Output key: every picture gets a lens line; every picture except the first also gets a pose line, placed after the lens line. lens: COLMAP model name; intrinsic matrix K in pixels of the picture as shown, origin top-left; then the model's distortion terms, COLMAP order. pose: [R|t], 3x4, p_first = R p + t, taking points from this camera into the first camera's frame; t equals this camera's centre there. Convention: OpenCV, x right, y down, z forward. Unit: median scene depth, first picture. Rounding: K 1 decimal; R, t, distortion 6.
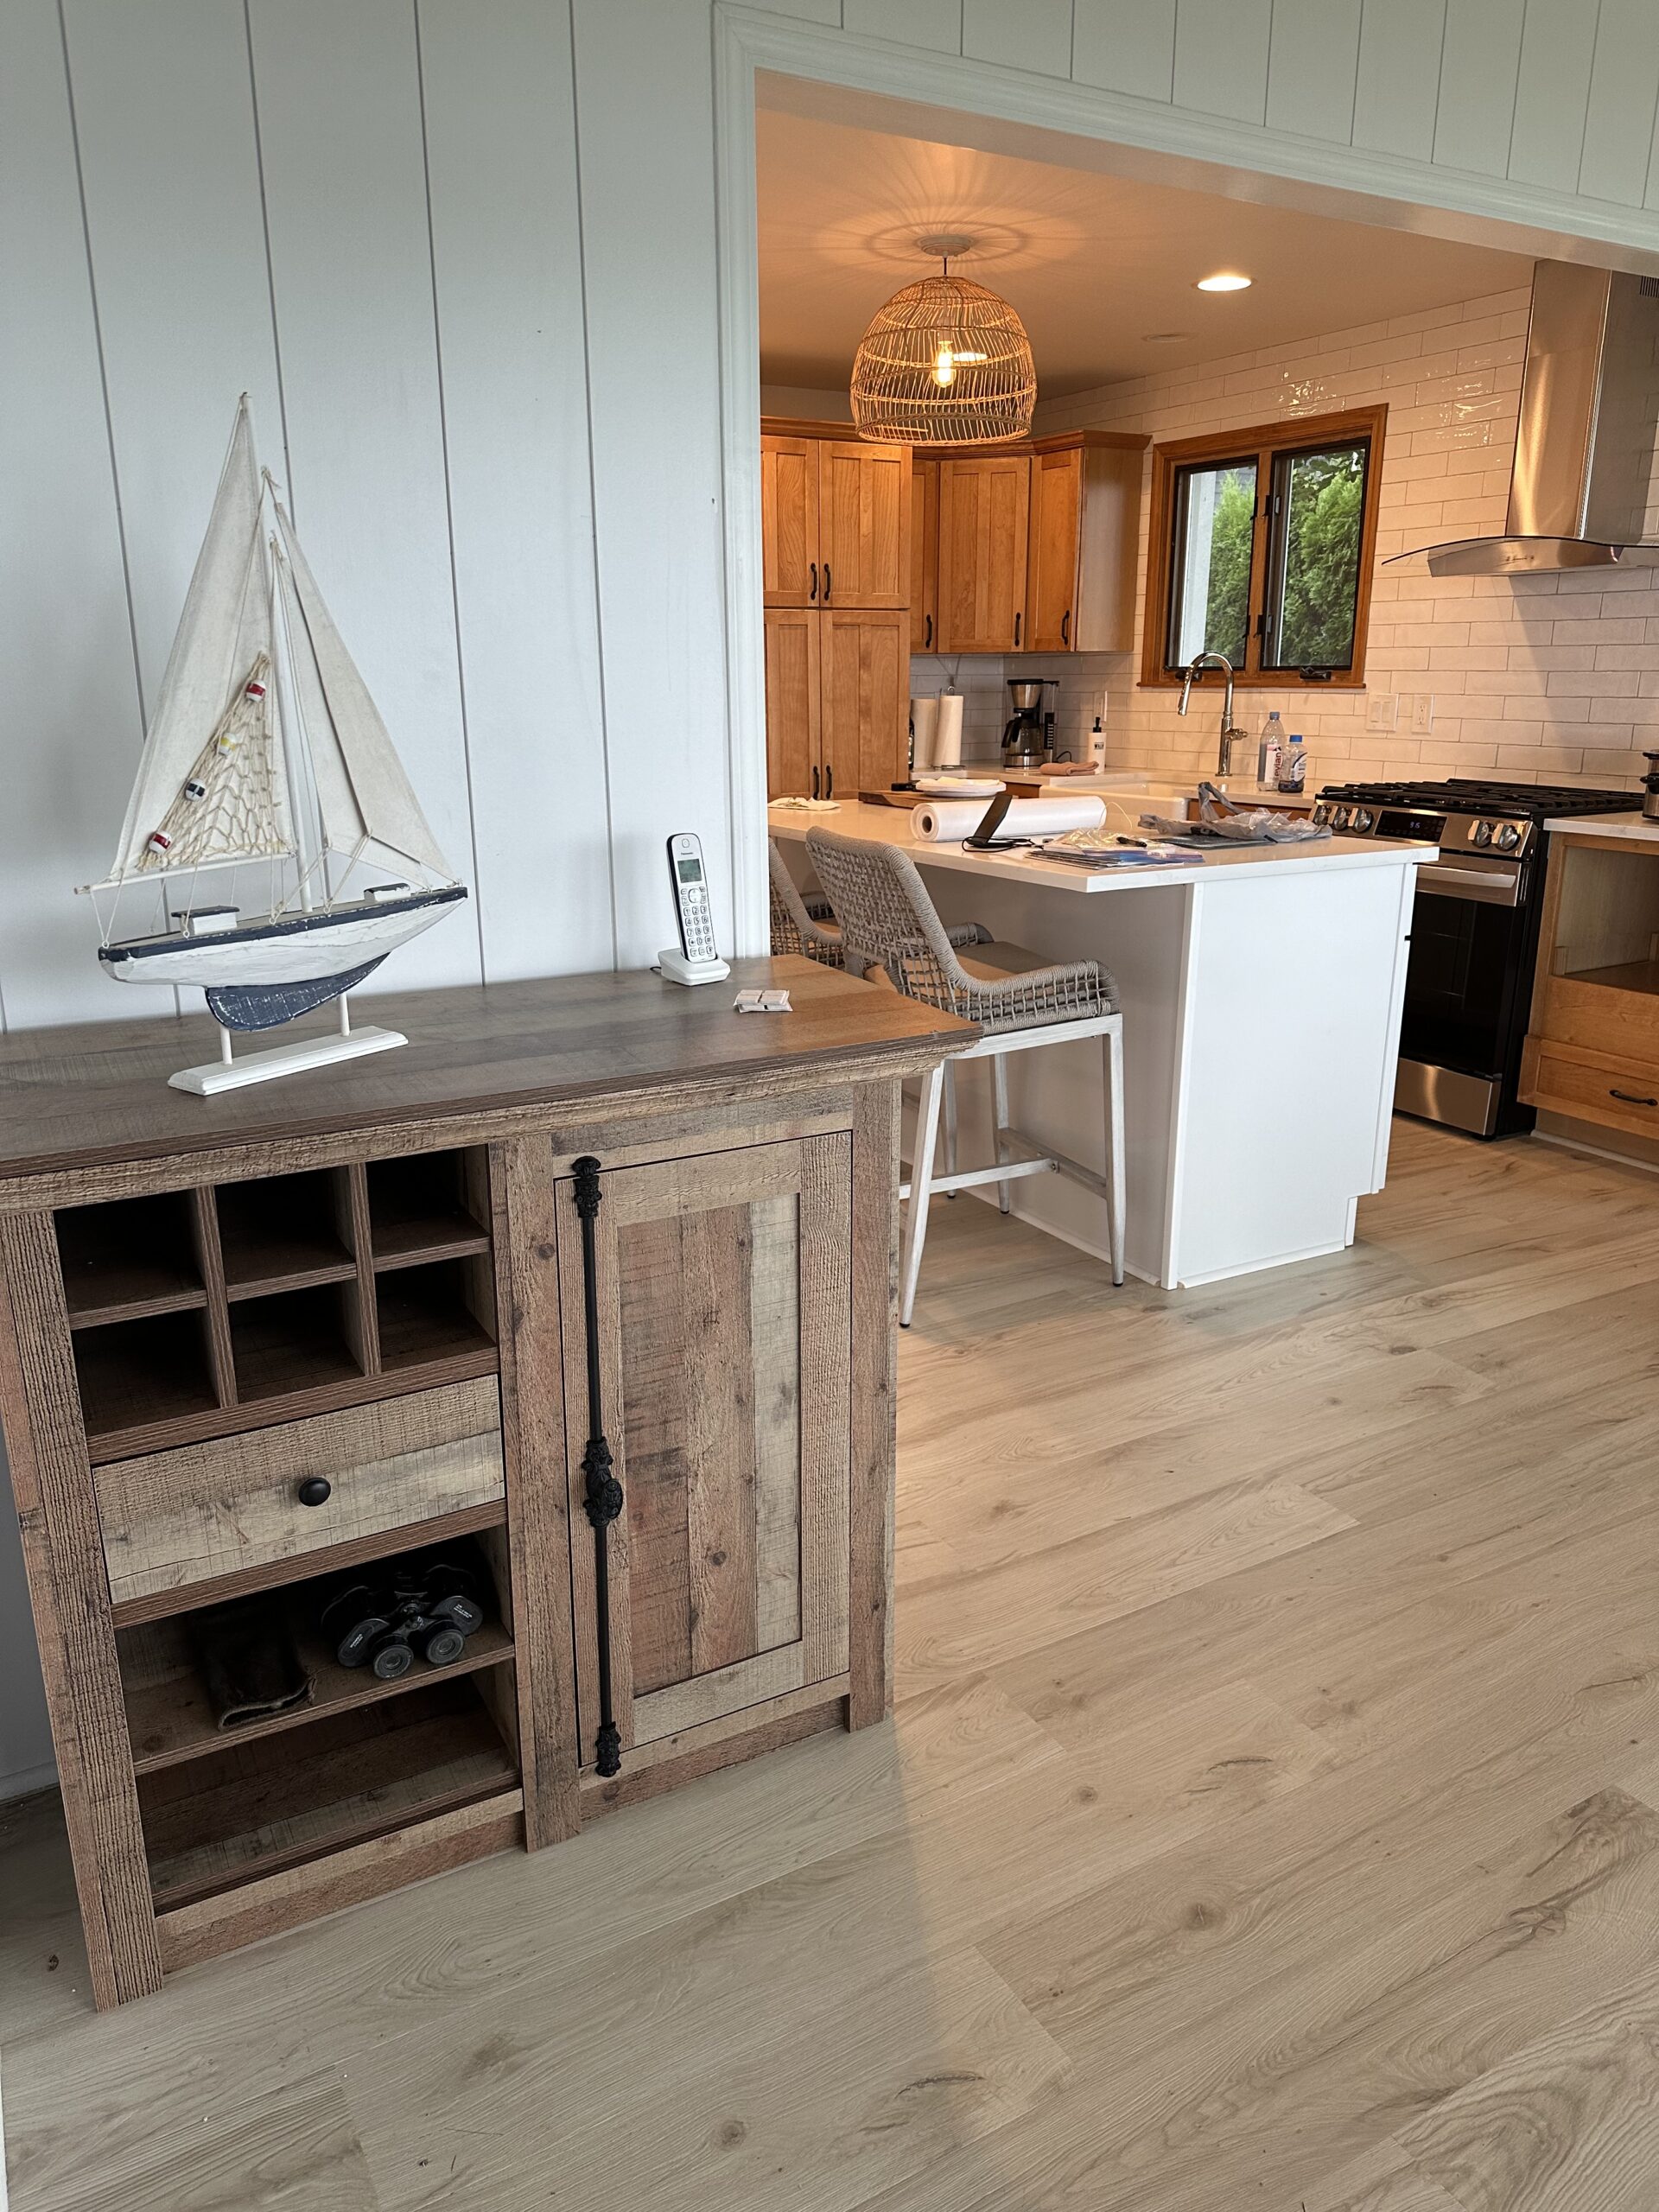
lens RADIAL K [[1552.8, 0, 830.3], [0, 1552.8, 1105.1], [0, 0, 1]] dist [0.002345, -0.008213]
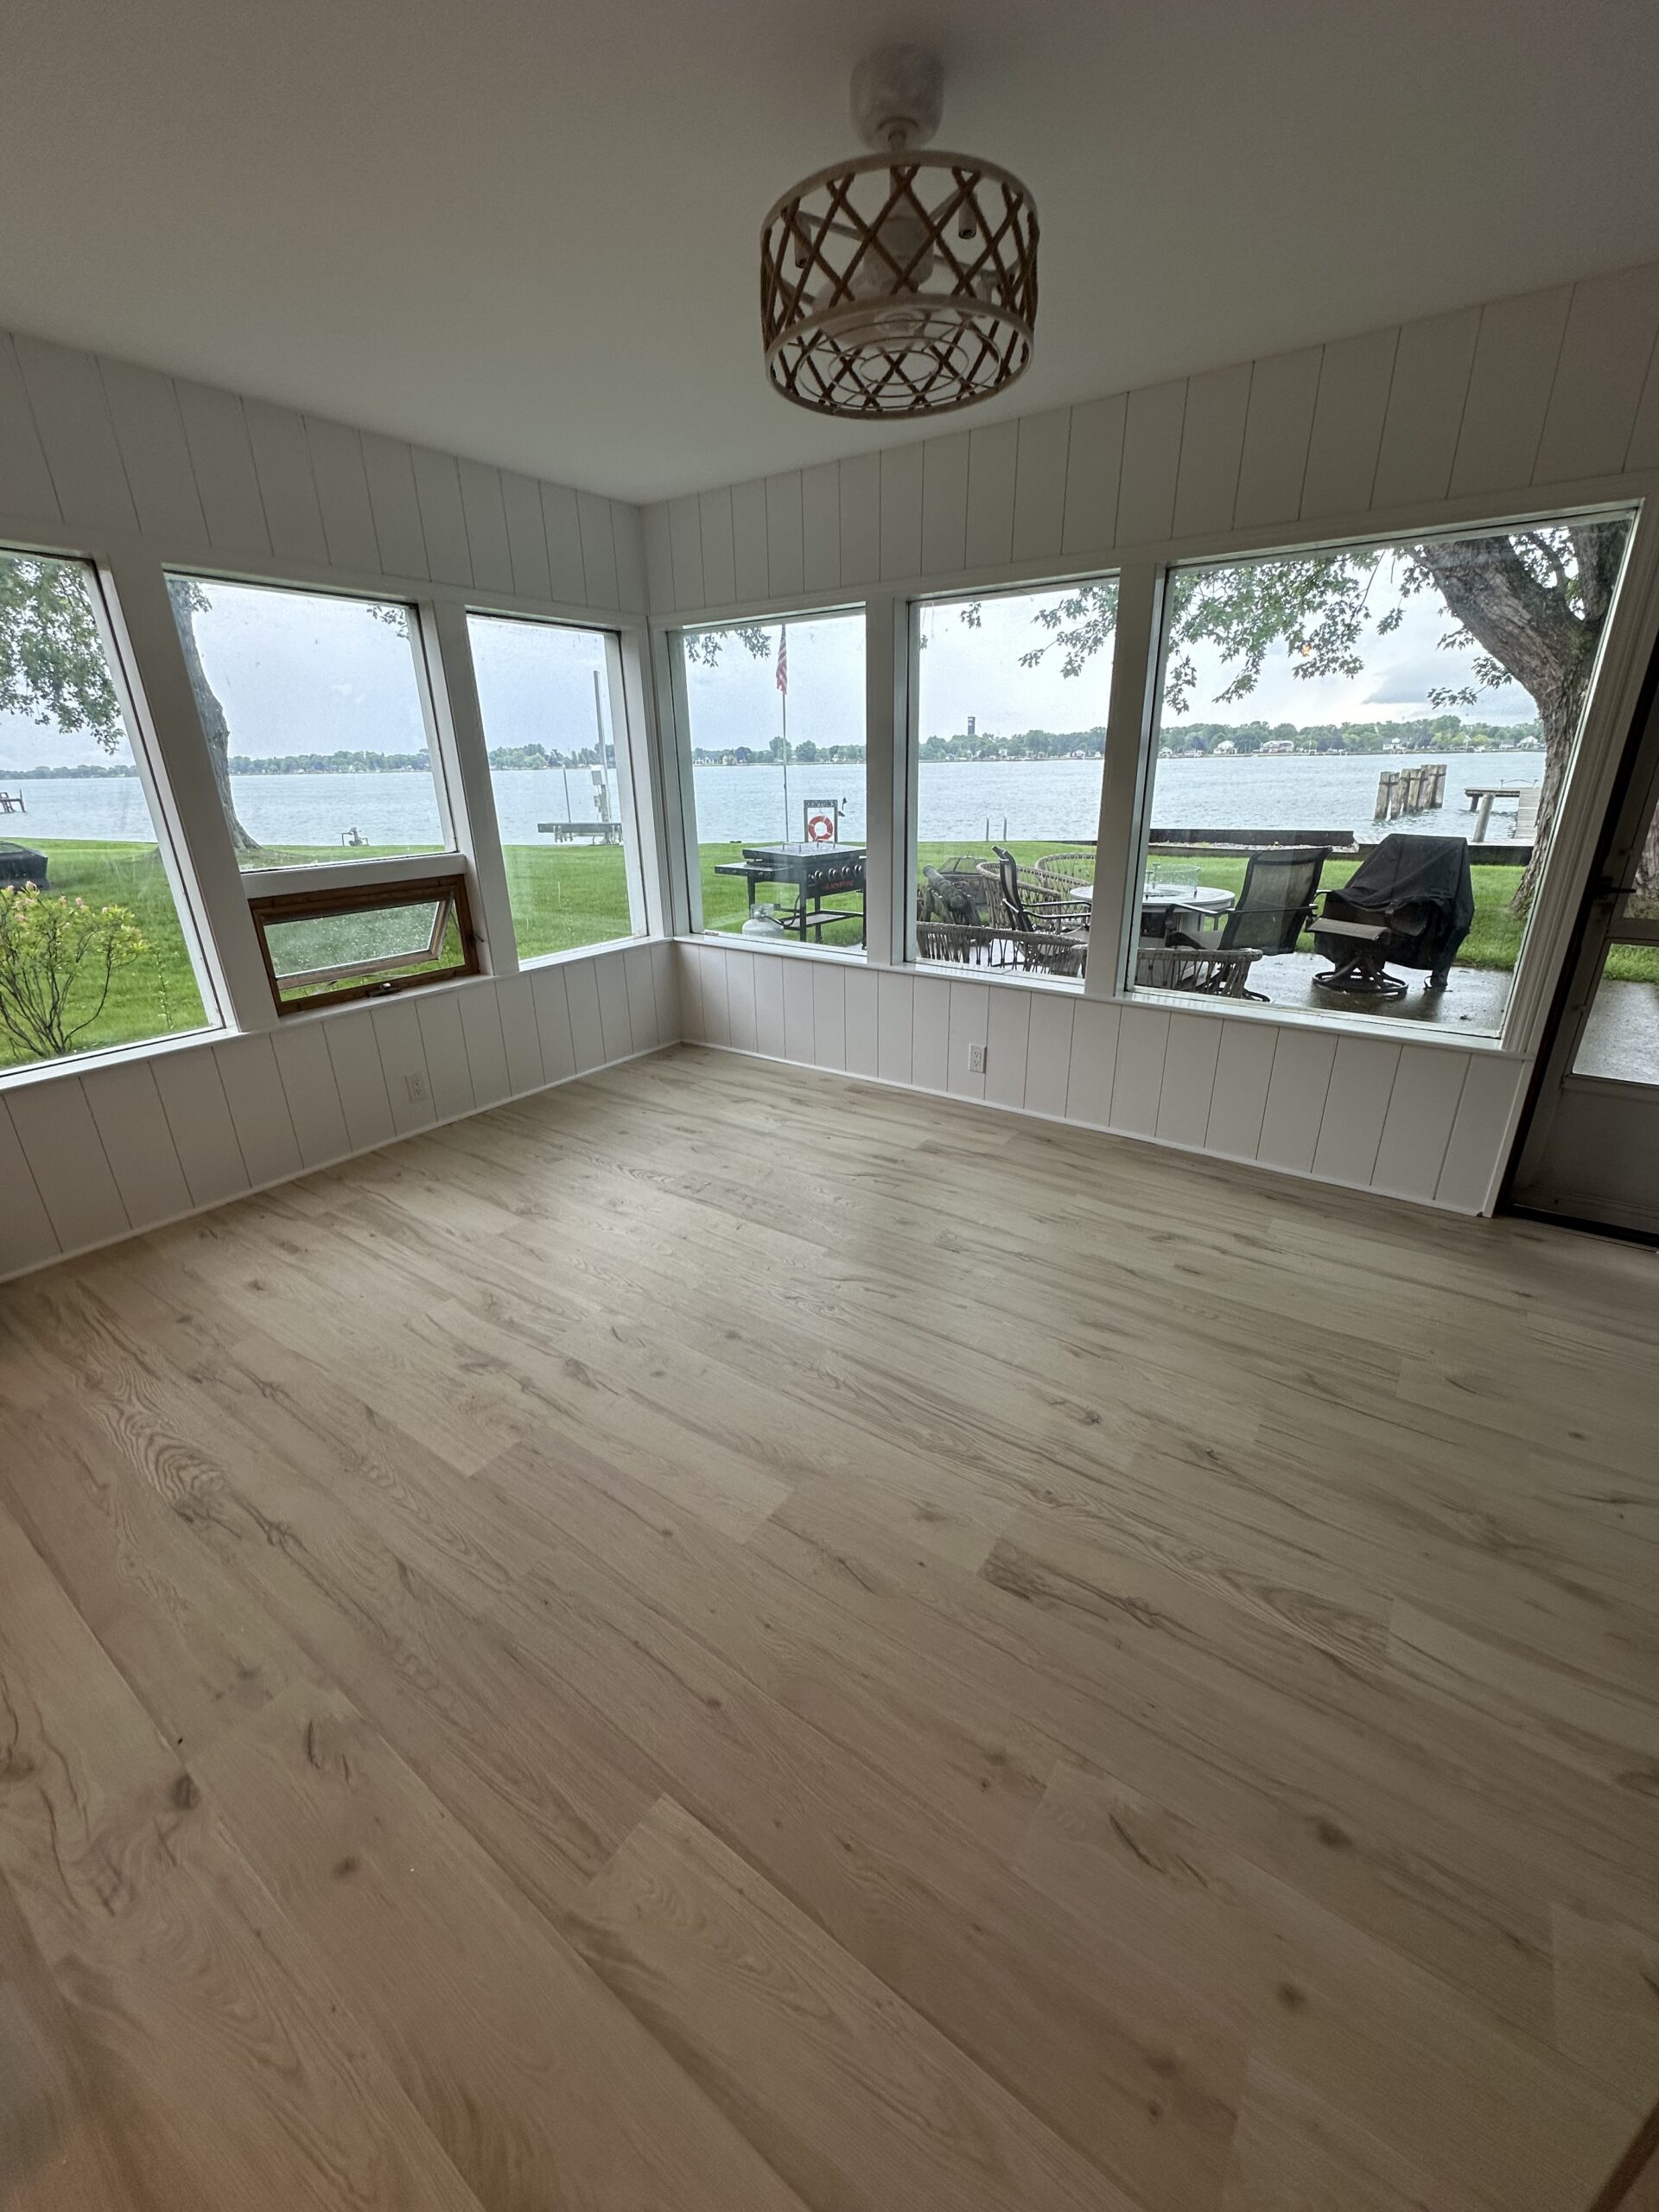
lens RADIAL K [[880.1, 0, 833.8], [0, 880.1, 1105.8], [0, 0, 1]] dist [0.001112, -0.000322]
pose [[-0.418841, -0.321949, 0.849071, -0.002528], [0.266539, 0.850263, 0.453883, -0.219537], [-0.868061, 0.416415, -0.270313, 0.714786]]
